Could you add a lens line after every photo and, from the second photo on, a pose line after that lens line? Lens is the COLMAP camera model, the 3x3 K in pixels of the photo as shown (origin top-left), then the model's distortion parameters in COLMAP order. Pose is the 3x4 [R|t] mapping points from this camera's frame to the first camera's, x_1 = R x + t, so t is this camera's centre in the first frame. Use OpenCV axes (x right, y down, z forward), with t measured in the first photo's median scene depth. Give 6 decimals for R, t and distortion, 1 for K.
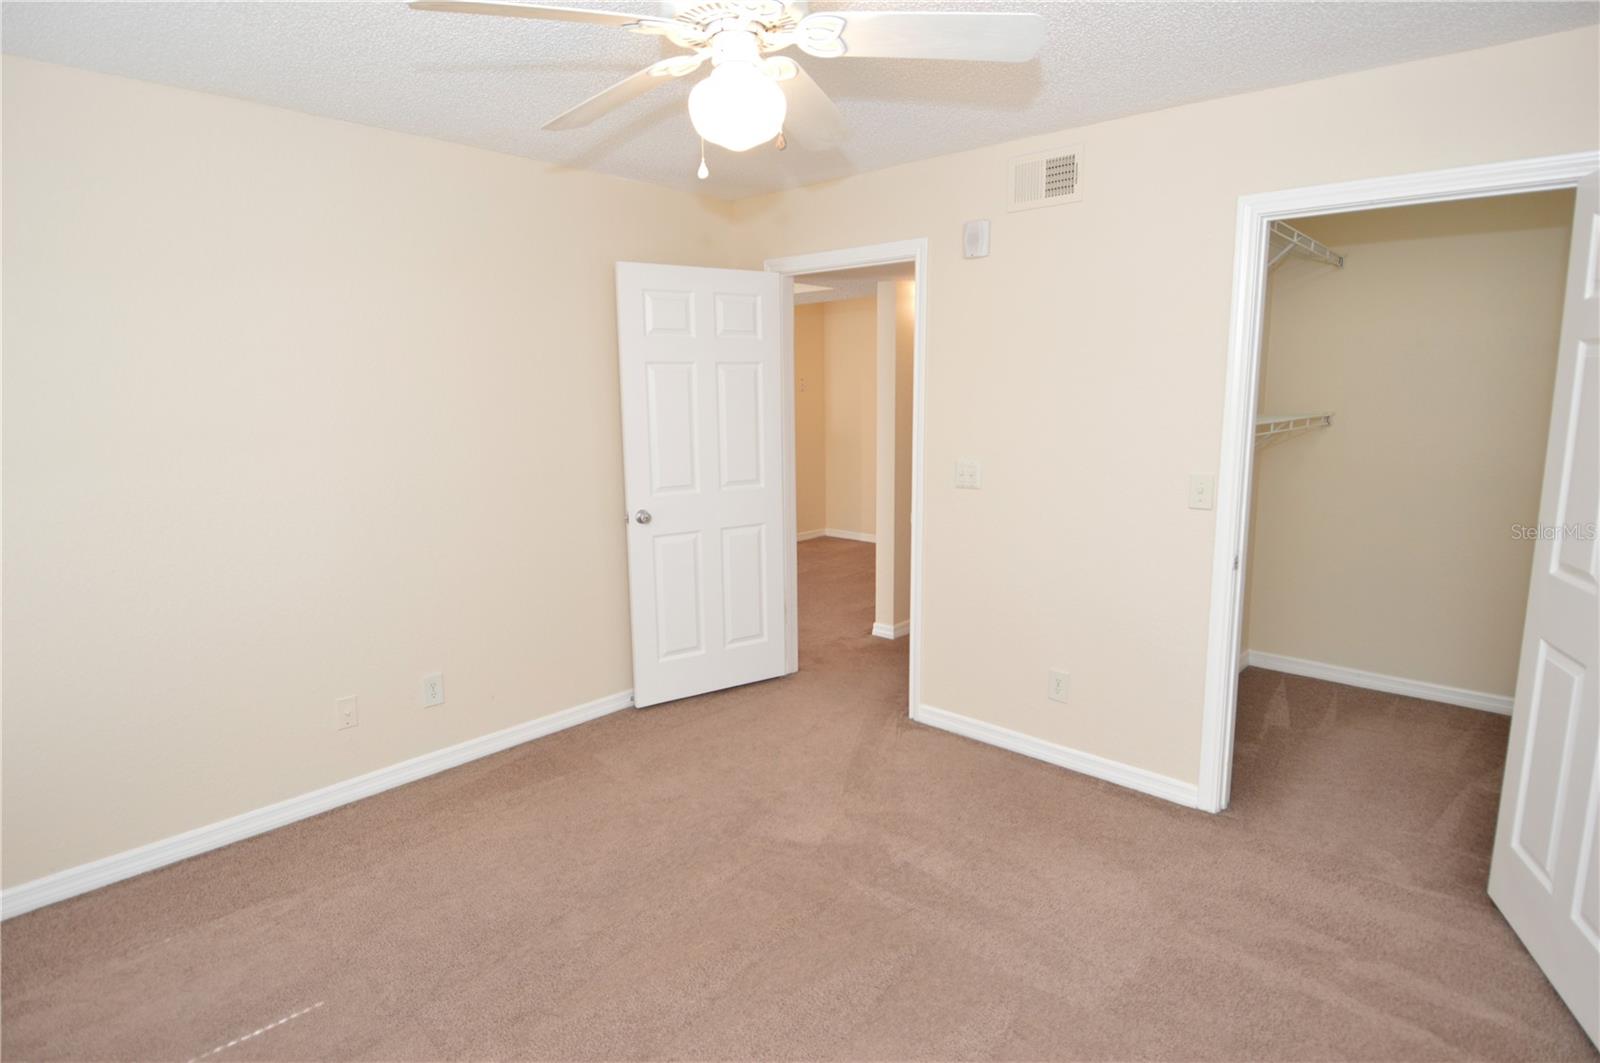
lens RADIAL K [[848.9, 0, 805.3], [0, 848.9, 523.2], [0, 0, 1]] dist [0.016892, -0.028542]
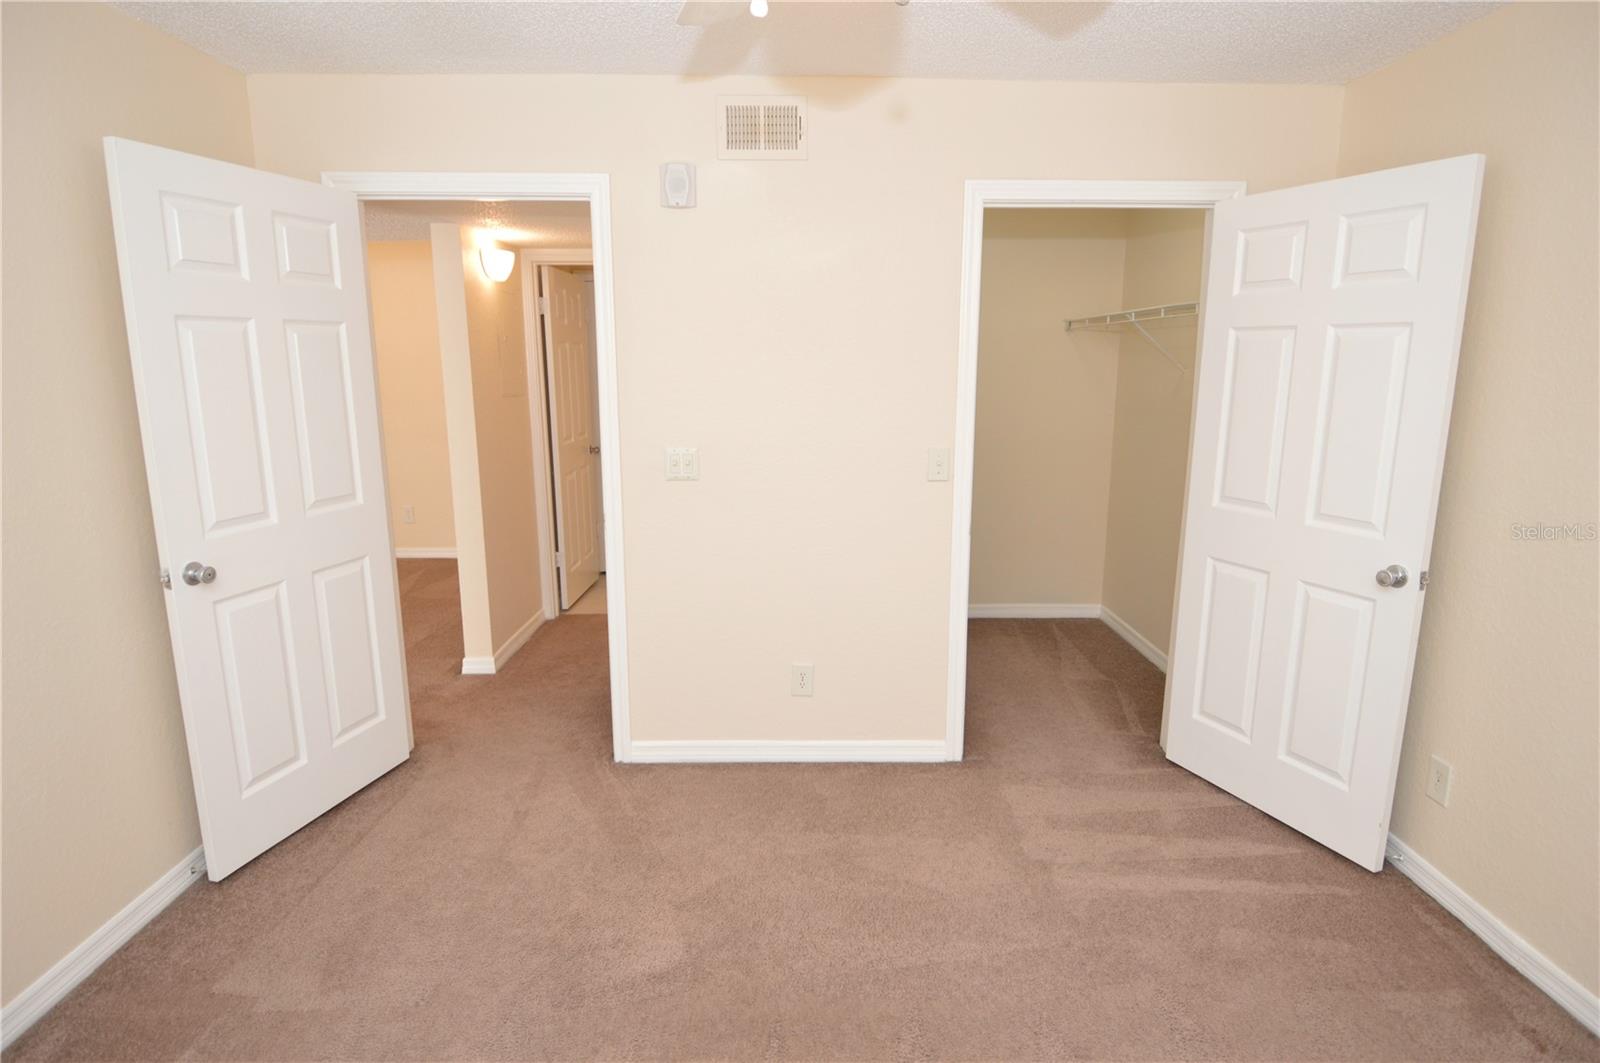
lens RADIAL K [[848.9, 0, 805.3], [0, 848.9, 523.2], [0, 0, 1]] dist [0.016892, -0.028542]
pose [[0.731771, -0.121358, 0.670658, -0.291655], [0.102348, 0.992428, 0.067909, -0.042462], [-0.673821, 0.018947, 0.738651, 0.278022]]
